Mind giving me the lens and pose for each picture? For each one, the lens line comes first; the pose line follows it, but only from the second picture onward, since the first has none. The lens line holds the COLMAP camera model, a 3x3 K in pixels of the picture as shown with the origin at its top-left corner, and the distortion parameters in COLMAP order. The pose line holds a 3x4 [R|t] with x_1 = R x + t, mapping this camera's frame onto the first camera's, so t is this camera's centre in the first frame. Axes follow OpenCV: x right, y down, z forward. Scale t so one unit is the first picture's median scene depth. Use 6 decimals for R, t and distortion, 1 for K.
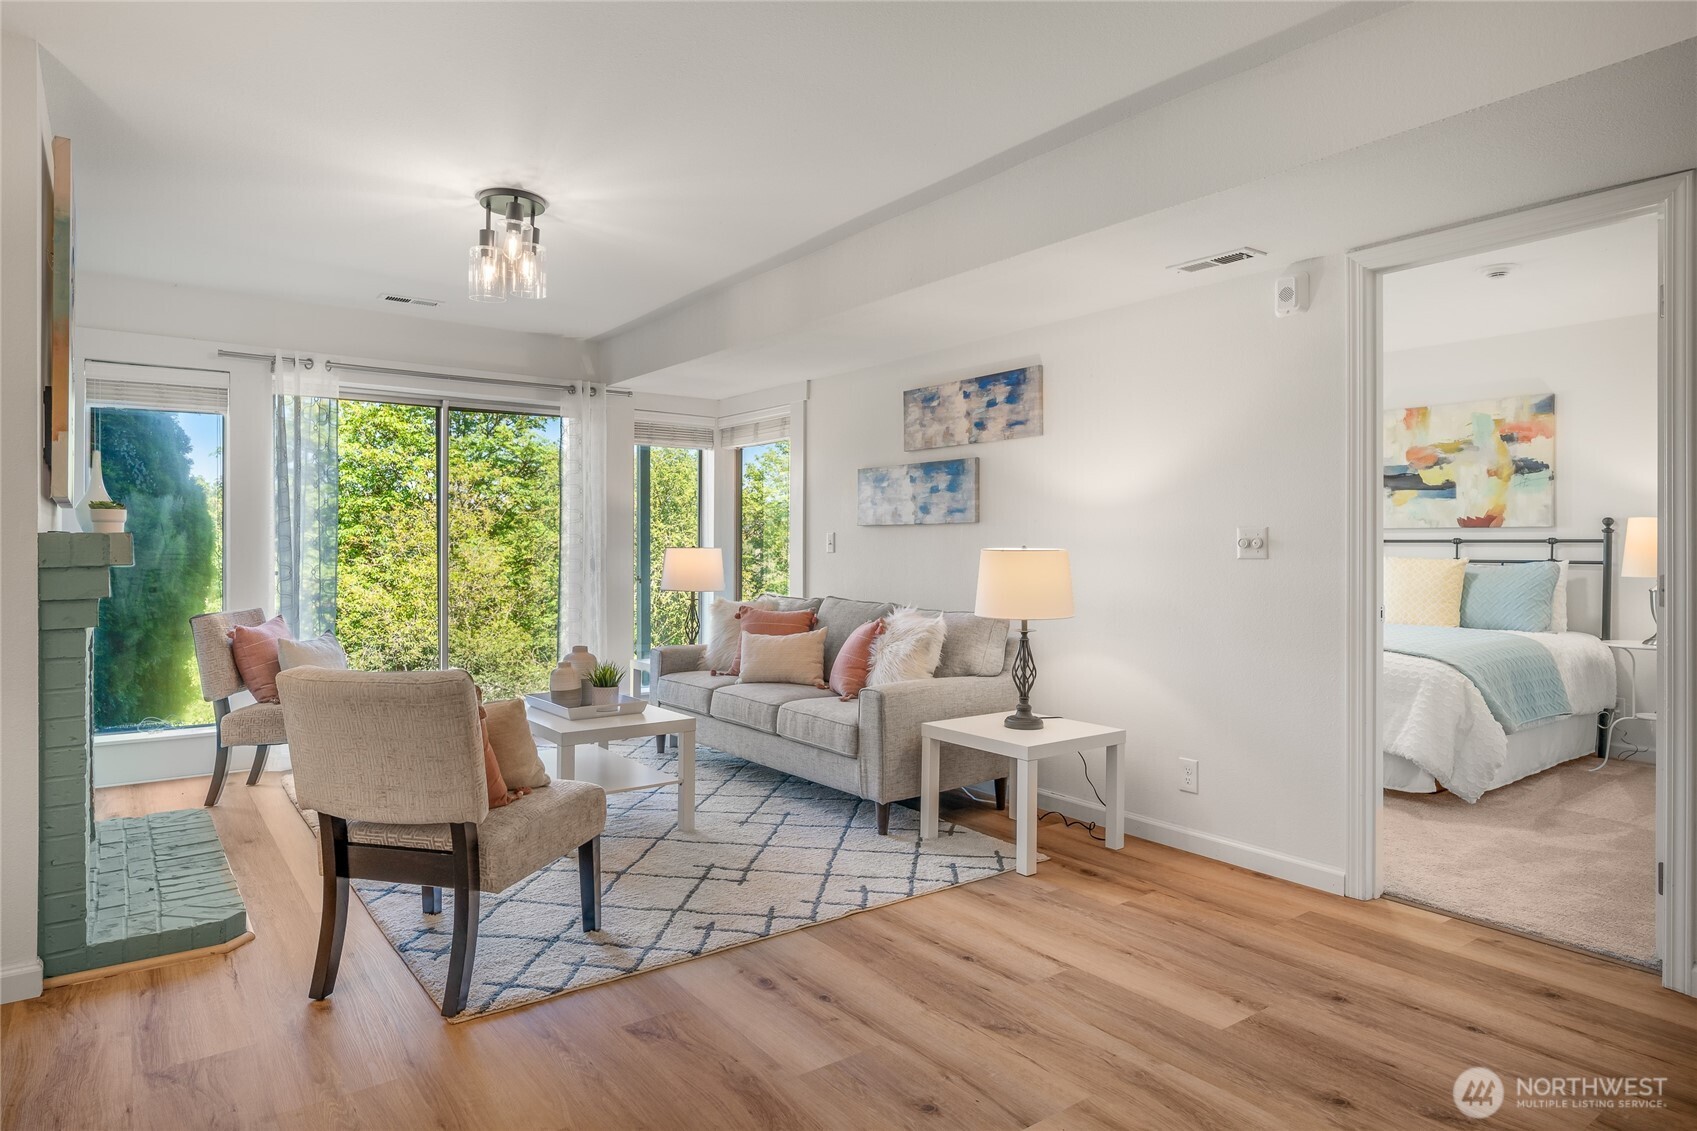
lens RADIAL K [[965.9, 0, 805.7], [0, 965.9, 544.0], [0, 0, 1]] dist [0.000982, 0.001736]
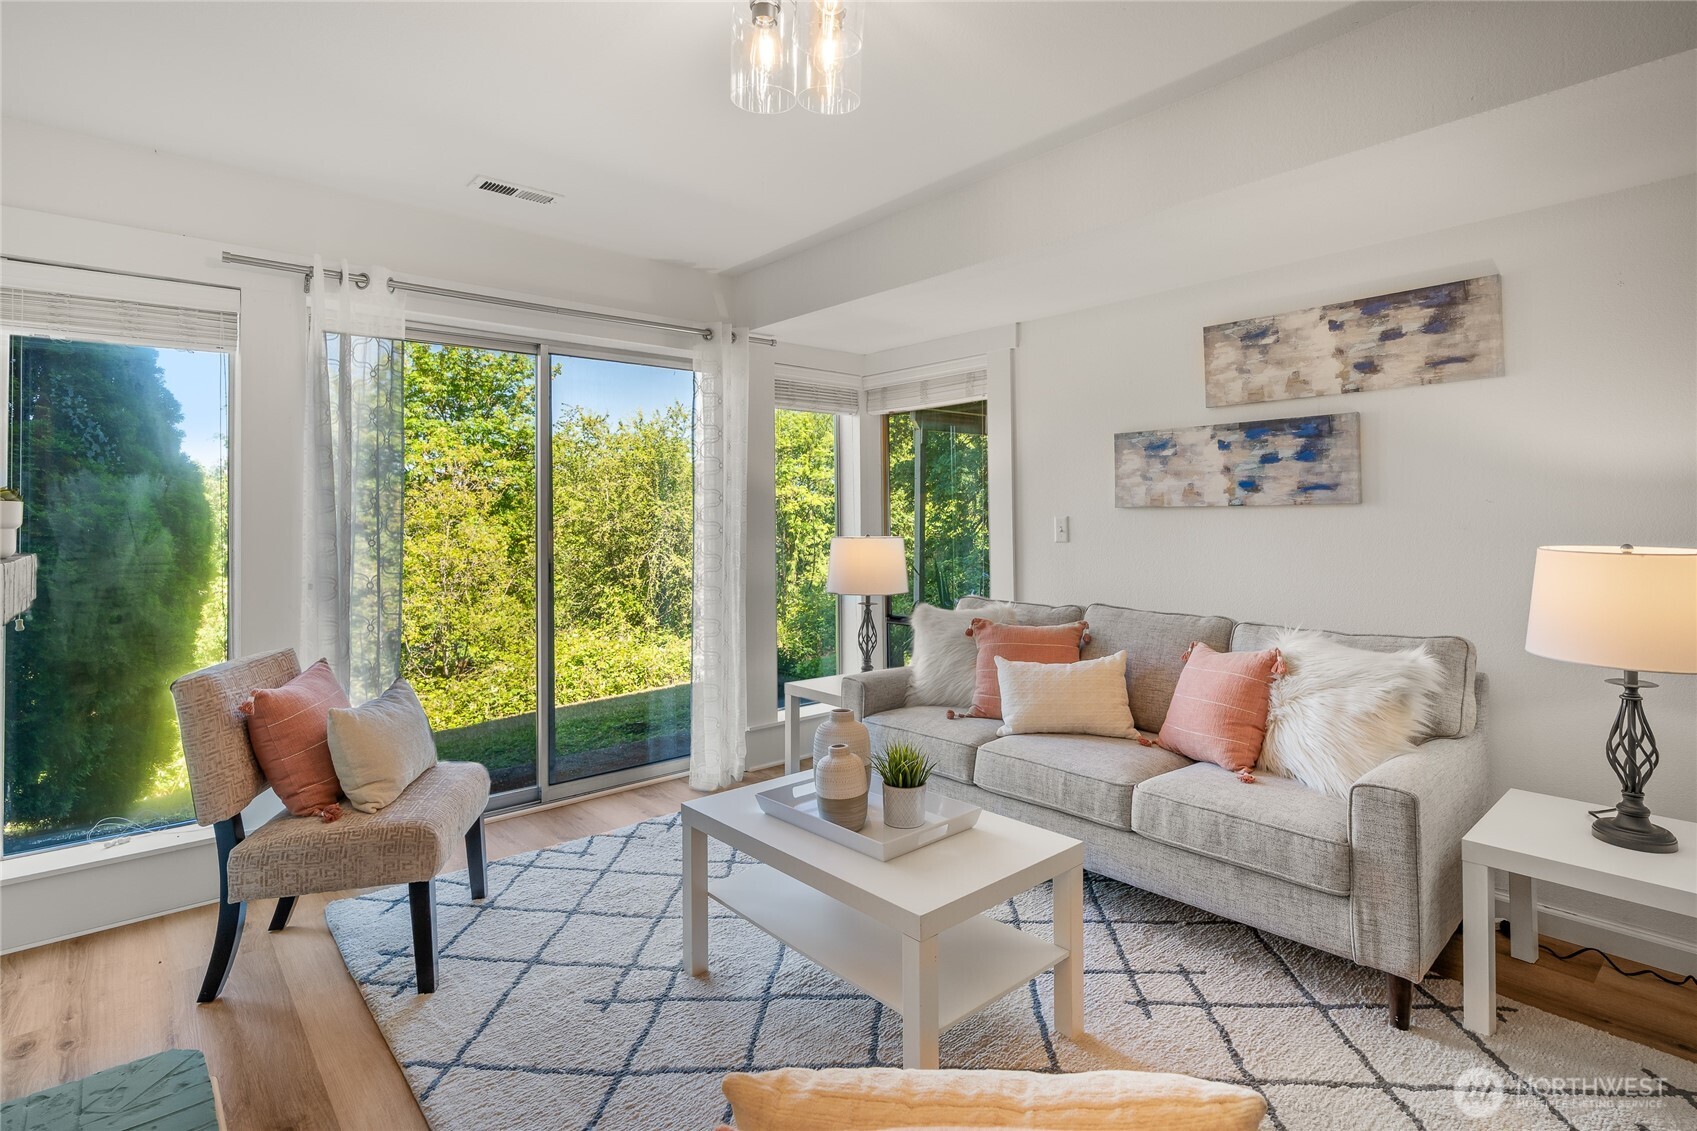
lens RADIAL K [[837.3, 0, 837.4], [0, 837.3, 498.0], [0, 0, 1]] dist [-0.003224, 0.000282]
pose [[0.995487, -0.009936, 0.094380, -0.252958], [0.011991, 0.999703, -0.021233, -0.017178], [-0.094141, 0.022269, 0.995310, 0.408477]]
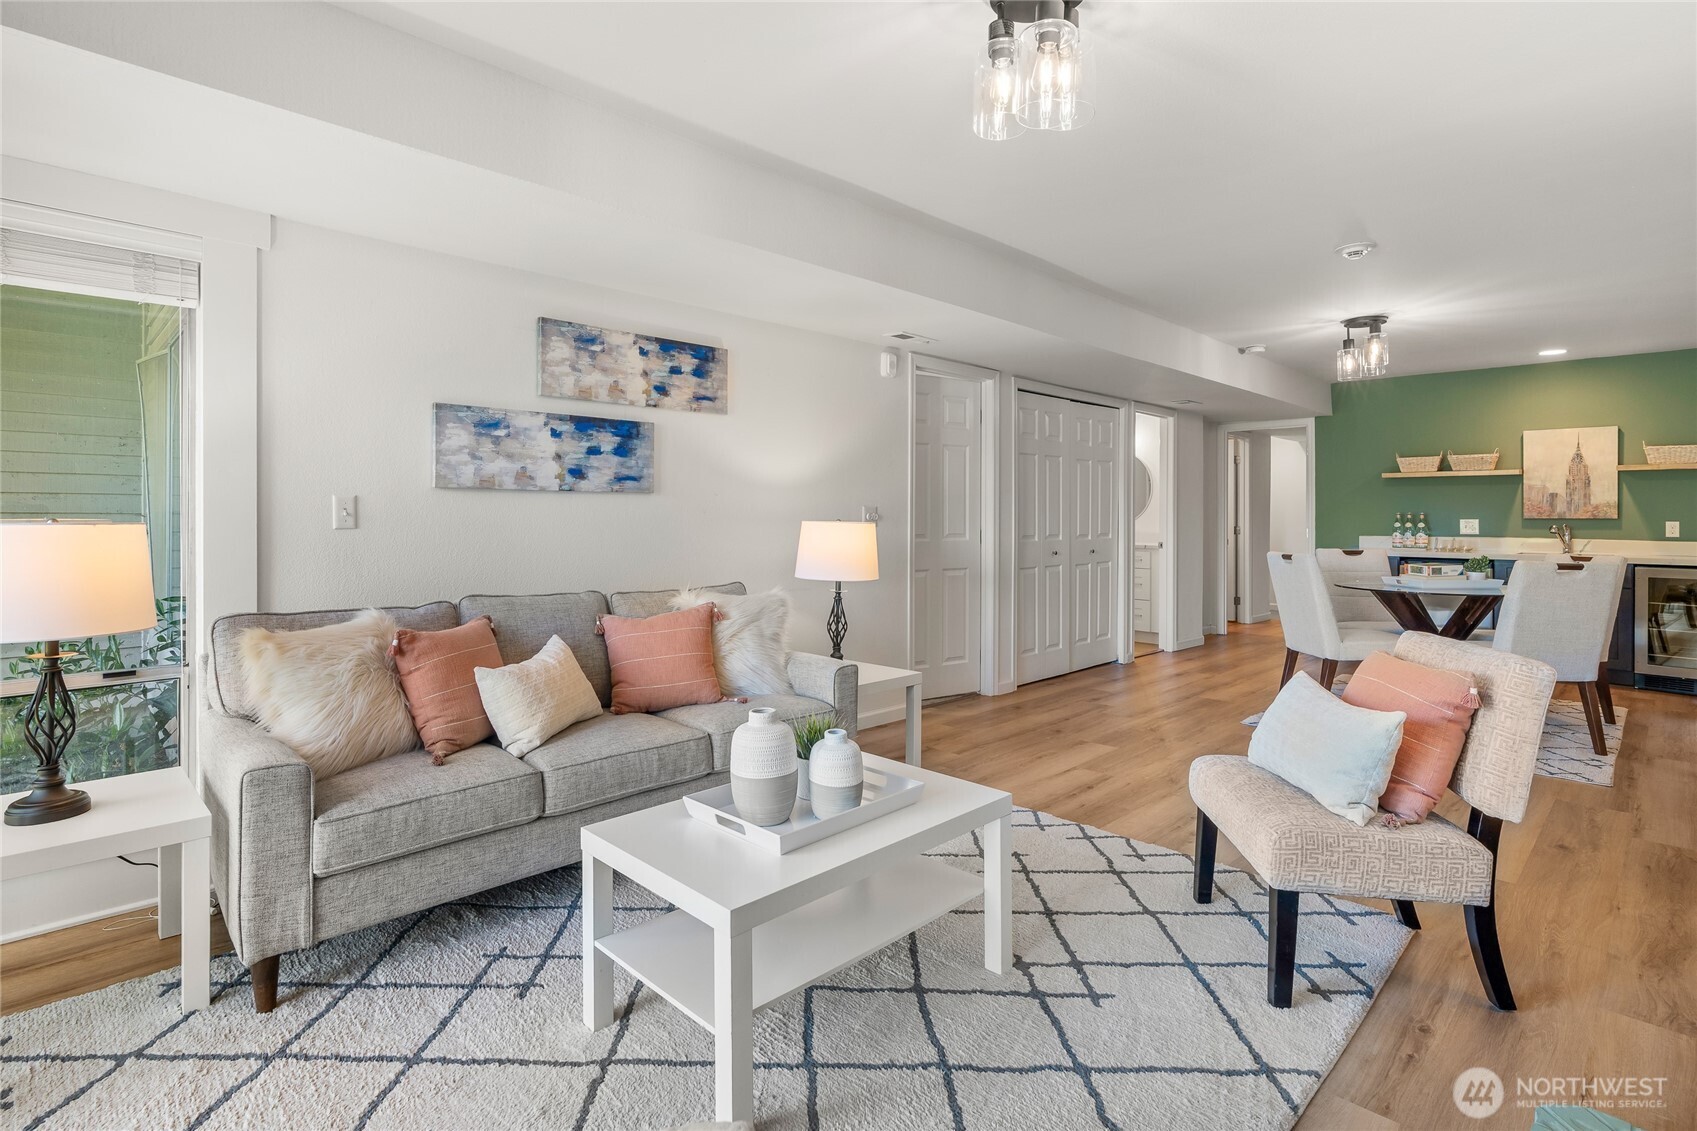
lens RADIAL K [[835.4, 0, 830.7], [0, 835.4, 512.6], [0, 0, 1]] dist [0.004347, 0.000810]
pose [[-0.147828, 0.004067, 0.989005, -0.618641], [-0.002928, 0.999985, -0.004549, -0.000032], [-0.989009, -0.003568, -0.147814, 0.913217]]
